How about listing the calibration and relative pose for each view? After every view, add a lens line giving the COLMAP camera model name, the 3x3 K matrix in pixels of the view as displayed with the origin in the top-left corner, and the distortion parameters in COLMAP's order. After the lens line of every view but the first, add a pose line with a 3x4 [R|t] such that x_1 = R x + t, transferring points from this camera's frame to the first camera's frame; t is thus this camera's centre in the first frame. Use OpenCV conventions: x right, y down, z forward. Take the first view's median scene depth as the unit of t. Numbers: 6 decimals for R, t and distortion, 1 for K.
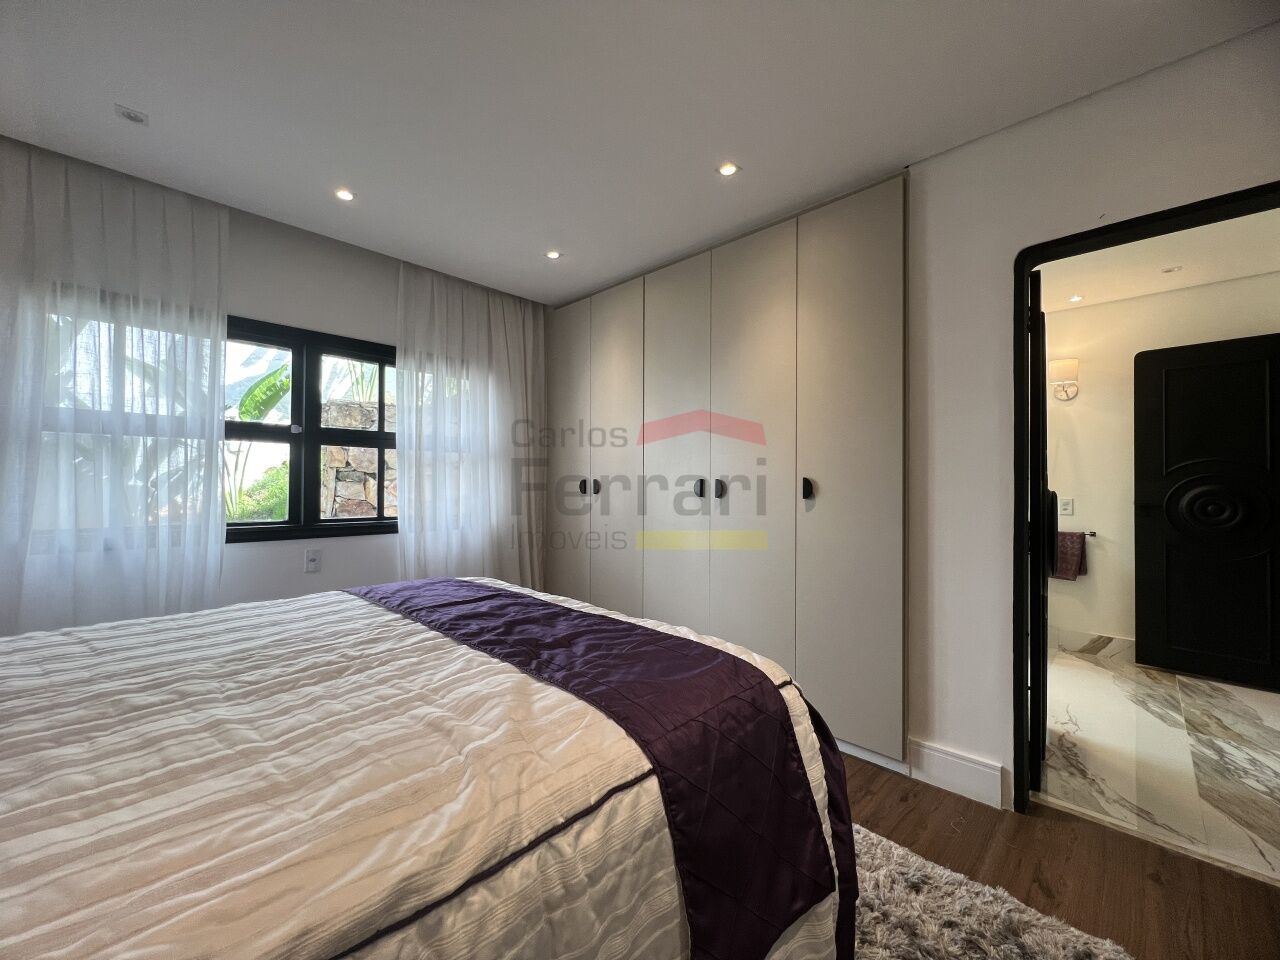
lens RADIAL K [[509.9, 0, 635.7], [0, 509.9, 477.3], [0, 0, 1]] dist [0.000229, -0.000021]
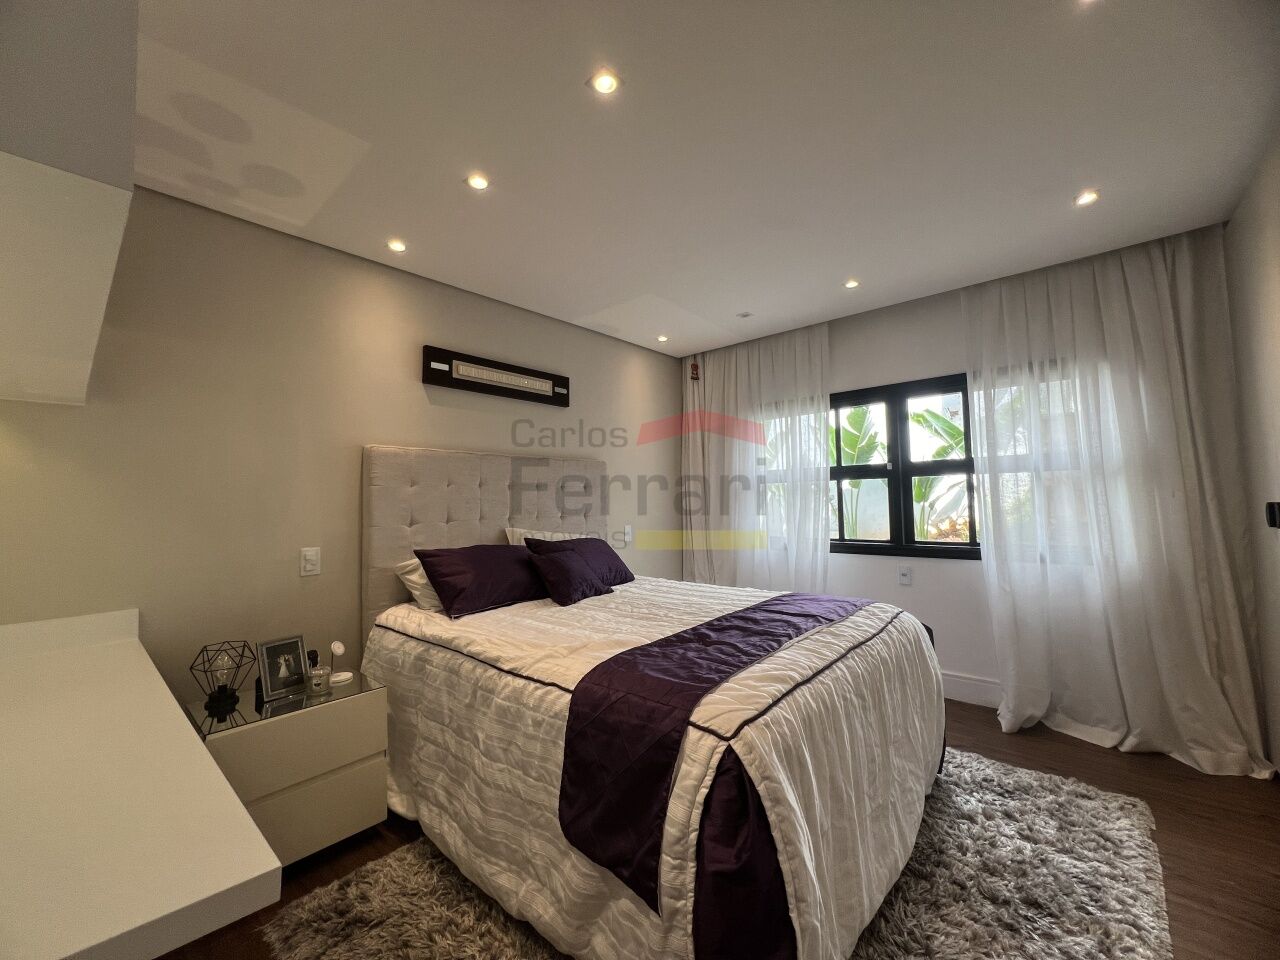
lens RADIAL K [[509.9, 0, 635.7], [0, 509.9, 477.3], [0, 0, 1]] dist [0.000229, -0.000021]
pose [[0.047852, -0.057290, -0.997210, 0.584098], [0.037643, 0.997748, -0.055515, -0.024172], [0.998145, -0.034881, 0.049901, 0.356354]]
